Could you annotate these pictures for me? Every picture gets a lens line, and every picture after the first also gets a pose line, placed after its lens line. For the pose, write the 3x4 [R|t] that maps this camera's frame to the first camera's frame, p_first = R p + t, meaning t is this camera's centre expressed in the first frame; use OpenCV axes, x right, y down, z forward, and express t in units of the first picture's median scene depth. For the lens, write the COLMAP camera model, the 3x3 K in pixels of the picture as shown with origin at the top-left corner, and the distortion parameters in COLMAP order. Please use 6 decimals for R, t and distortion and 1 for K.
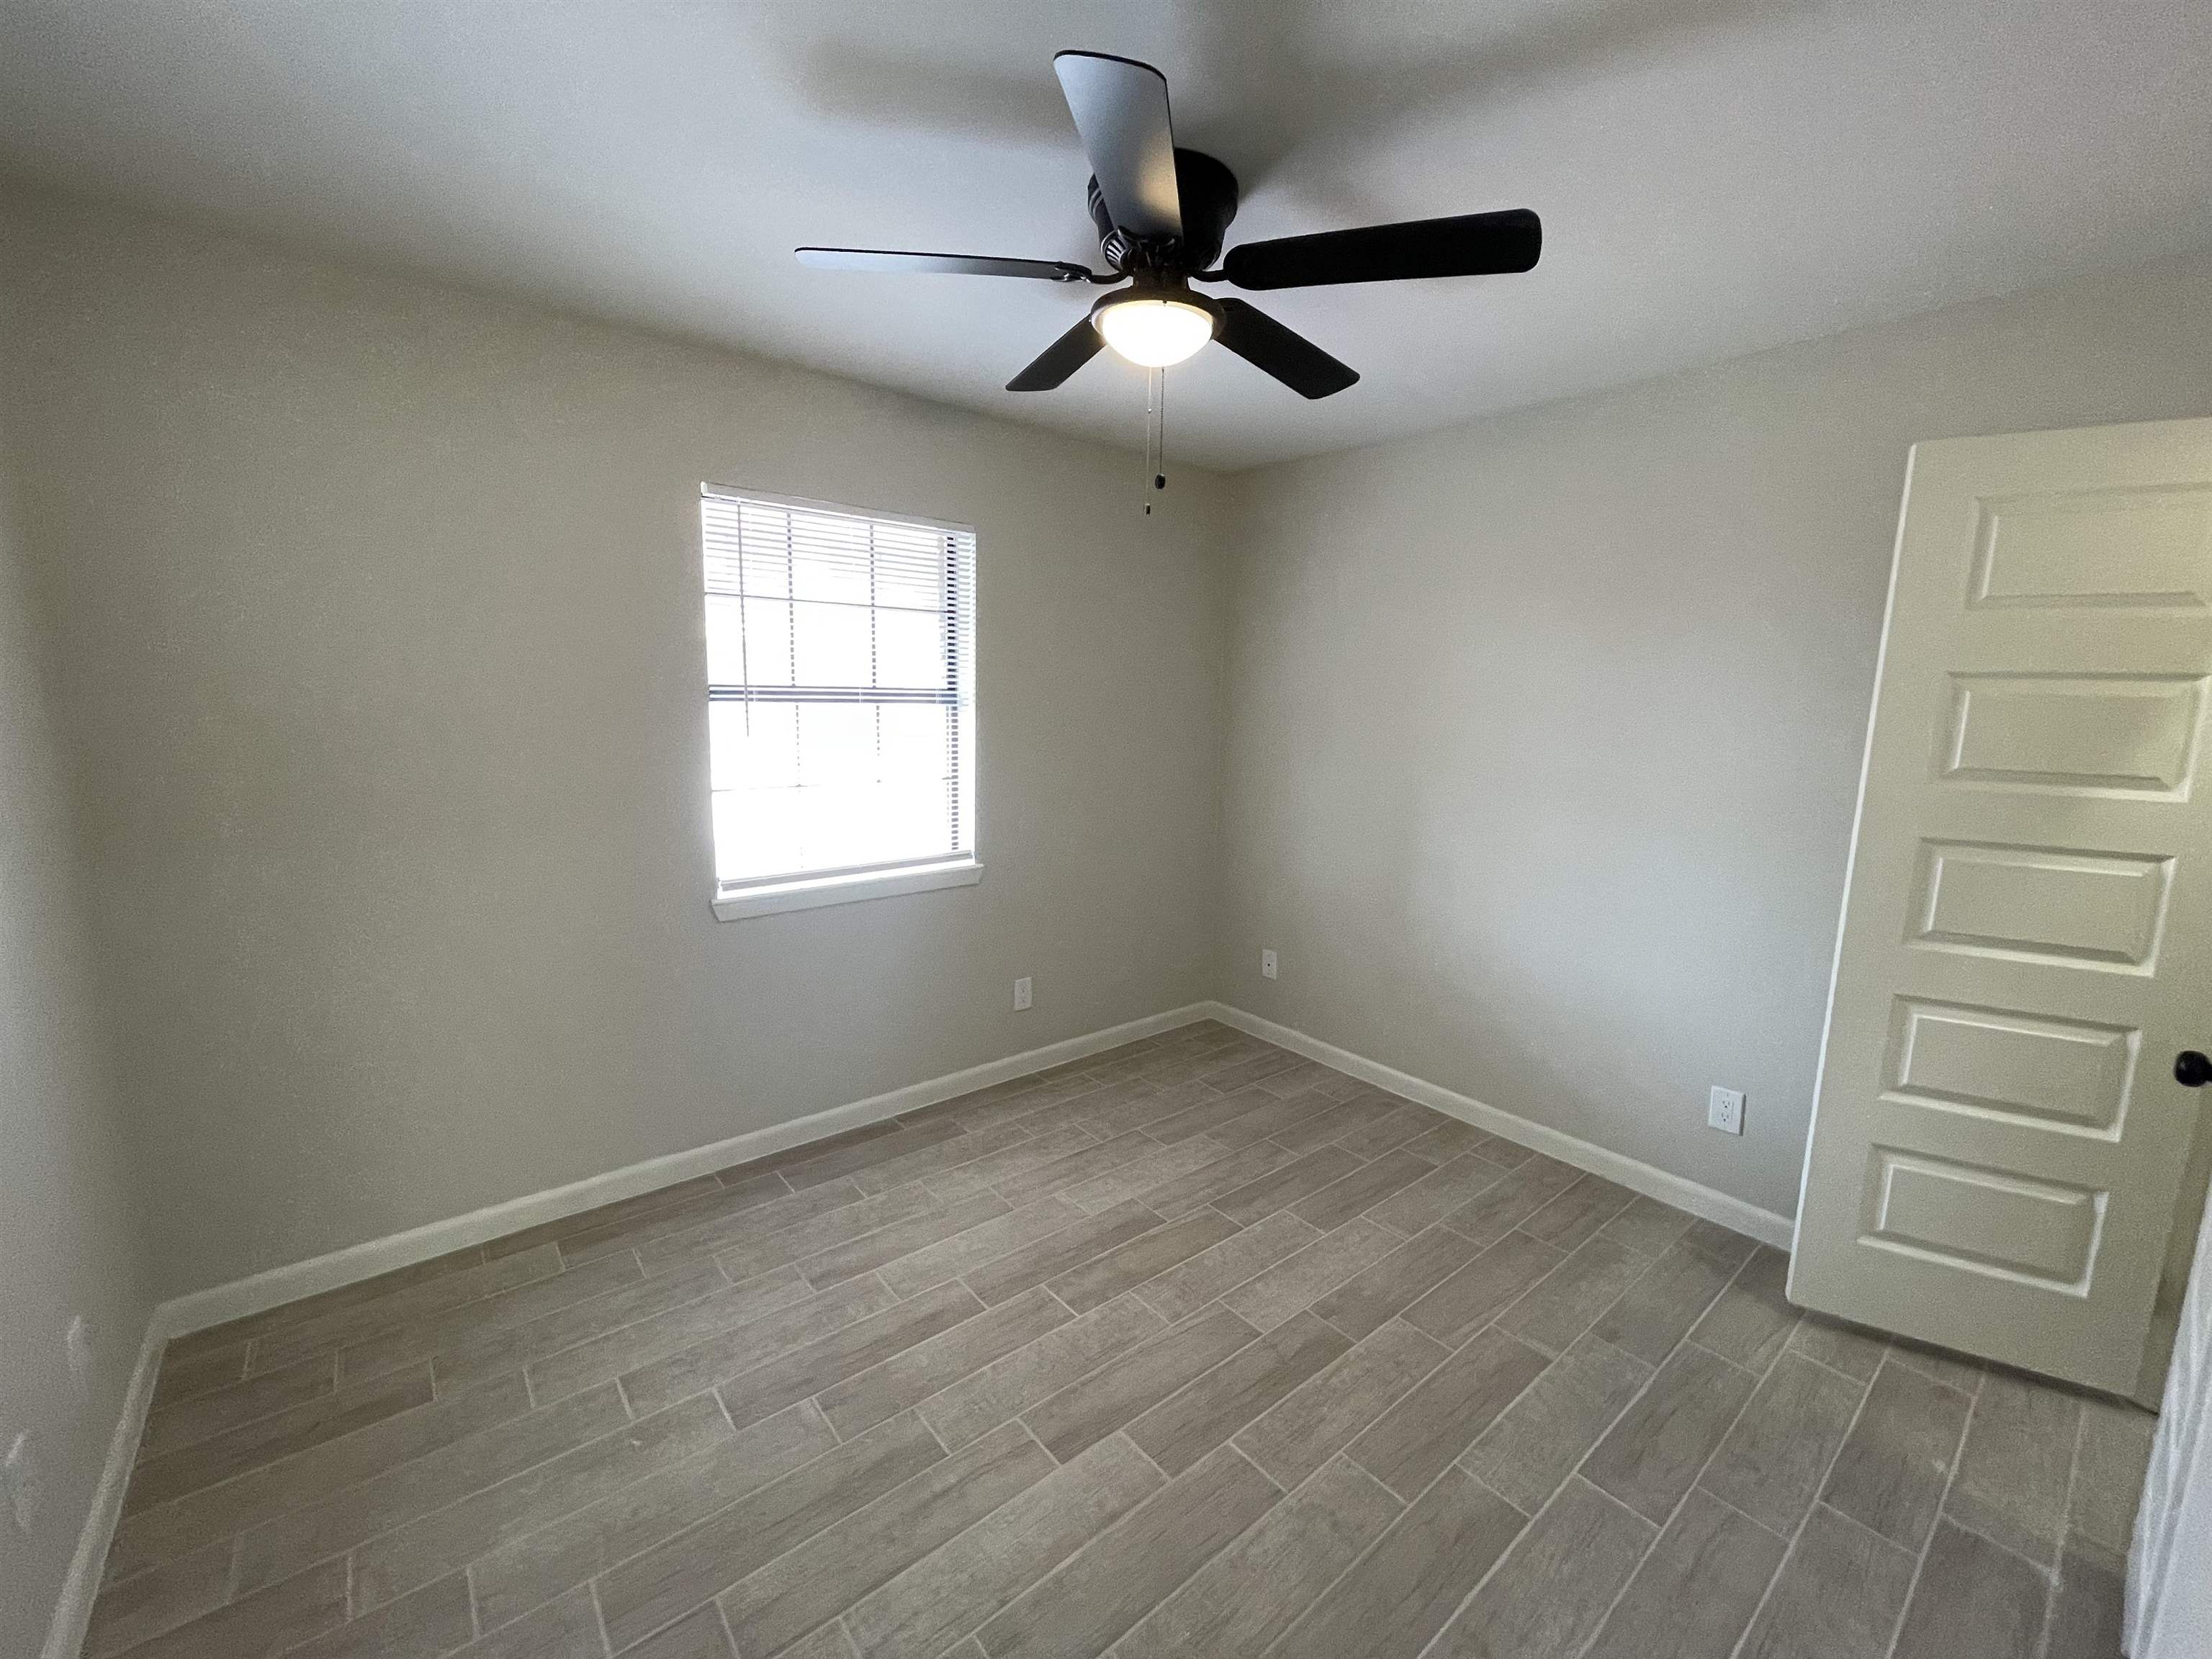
lens RADIAL K [[896.3, 0, 1106.0], [0, 896.3, 829.5], [0, 0, 1]] dist [0.001050, -0.003523]
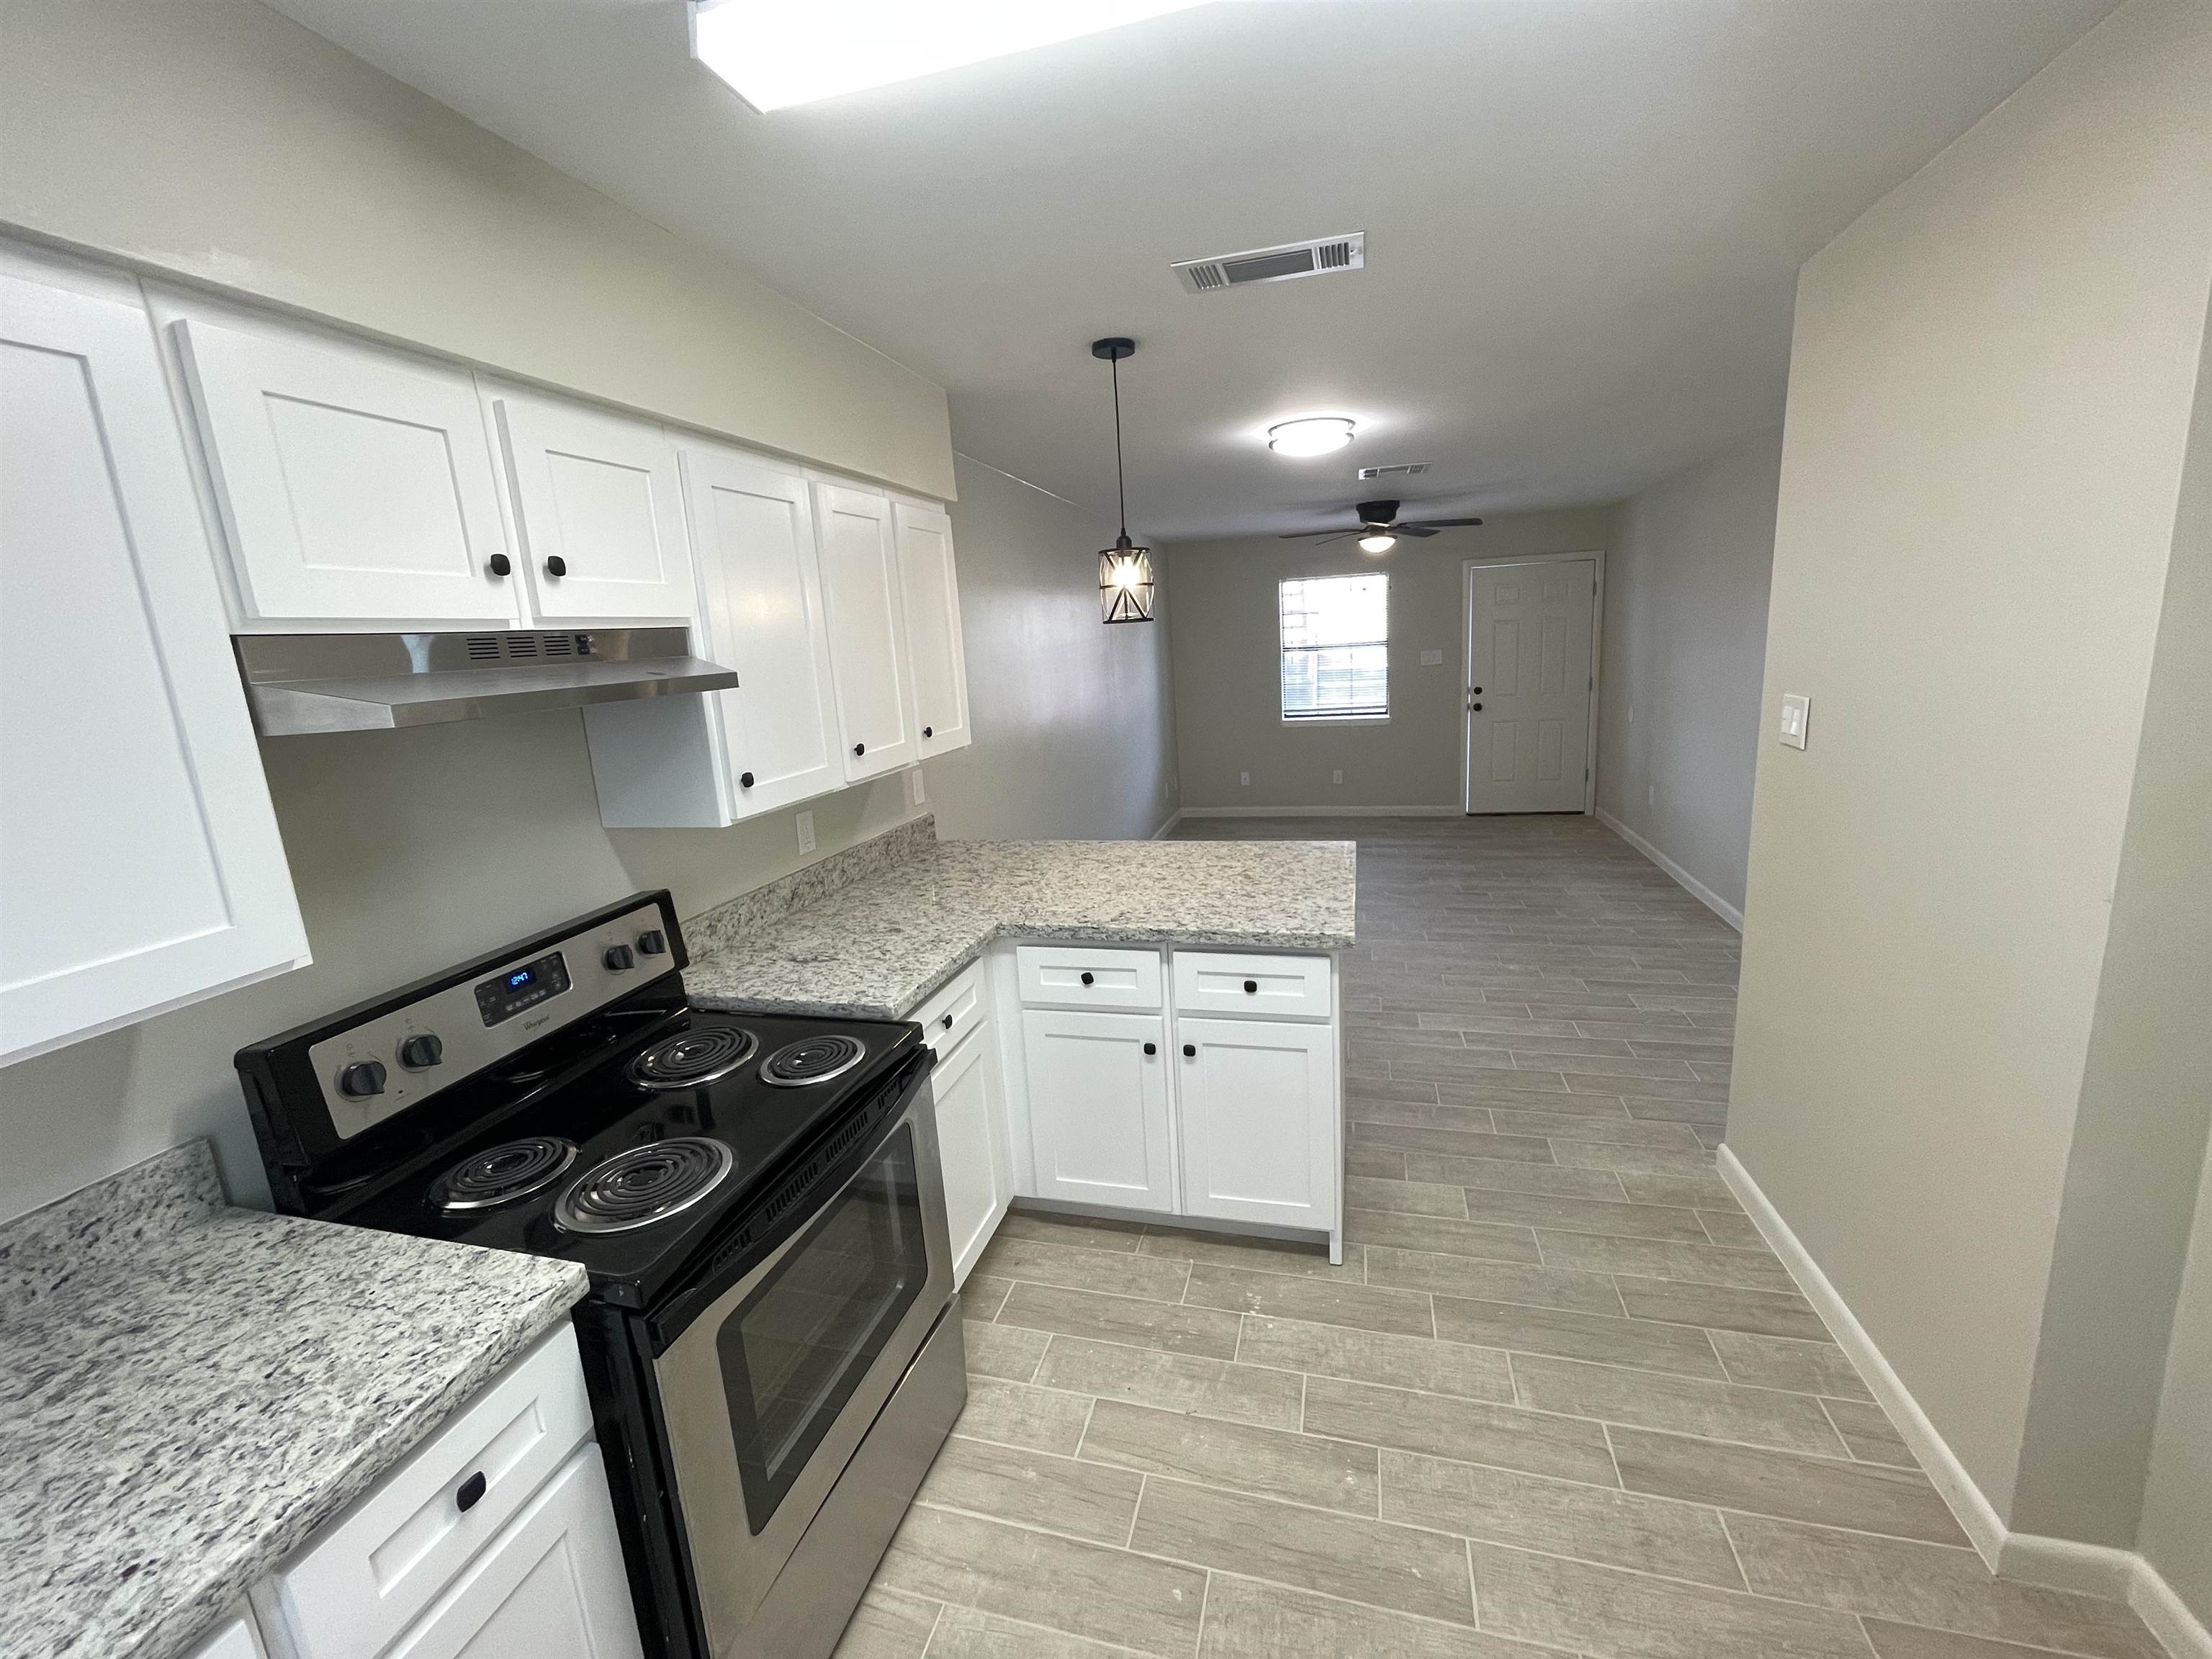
lens RADIAL K [[903.1, 0, 1106.0], [0, 903.1, 829.5], [0, 0, 1]] dist [-0.008270, 0.000110]
pose [[0.578236, 0.127261, -0.805883, 1.561907], [-0.066170, 0.991821, 0.109145, 0.139350], [0.813182, -0.009786, 0.581927, -1.109406]]
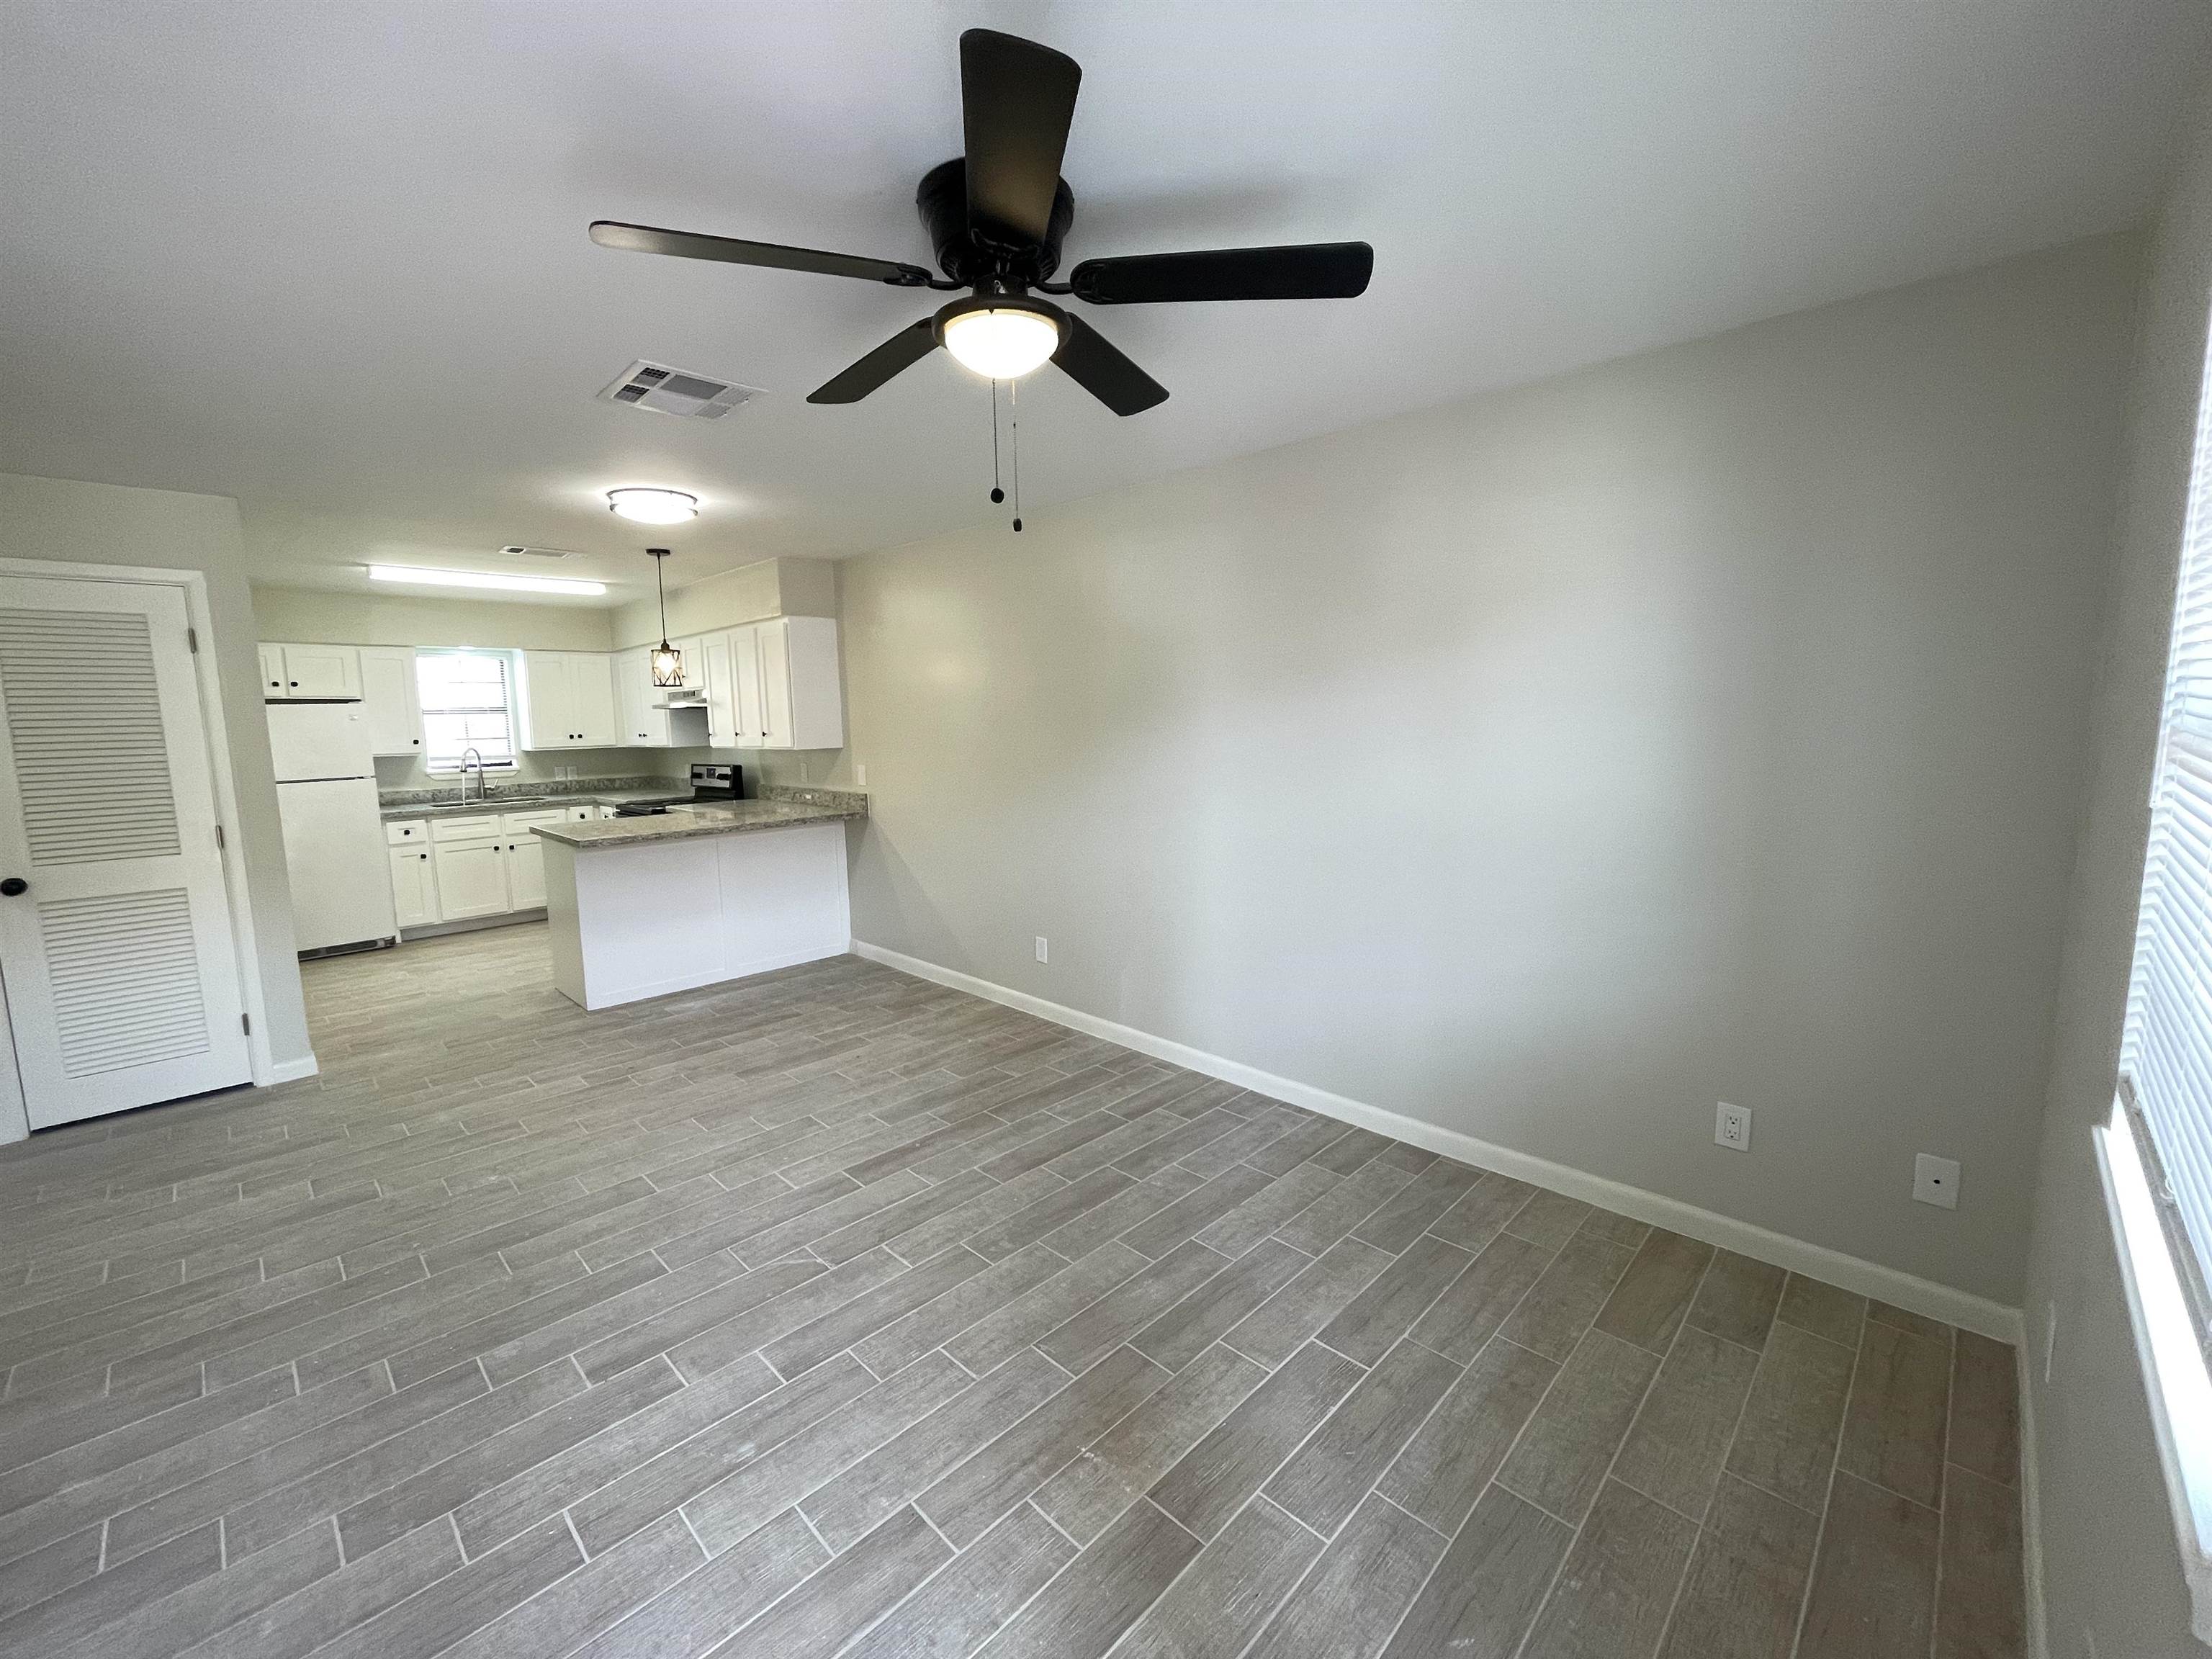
lens RADIAL K [[896.3, 0, 1106.0], [0, 896.3, 829.5], [0, 0, 1]] dist [0.001050, -0.003523]
pose [[-0.994921, 0.022714, -0.098064, 0.154028], [-0.005877, 0.959439, 0.281855, -0.197813], [0.100489, 0.280999, -0.954432, 1.262542]]
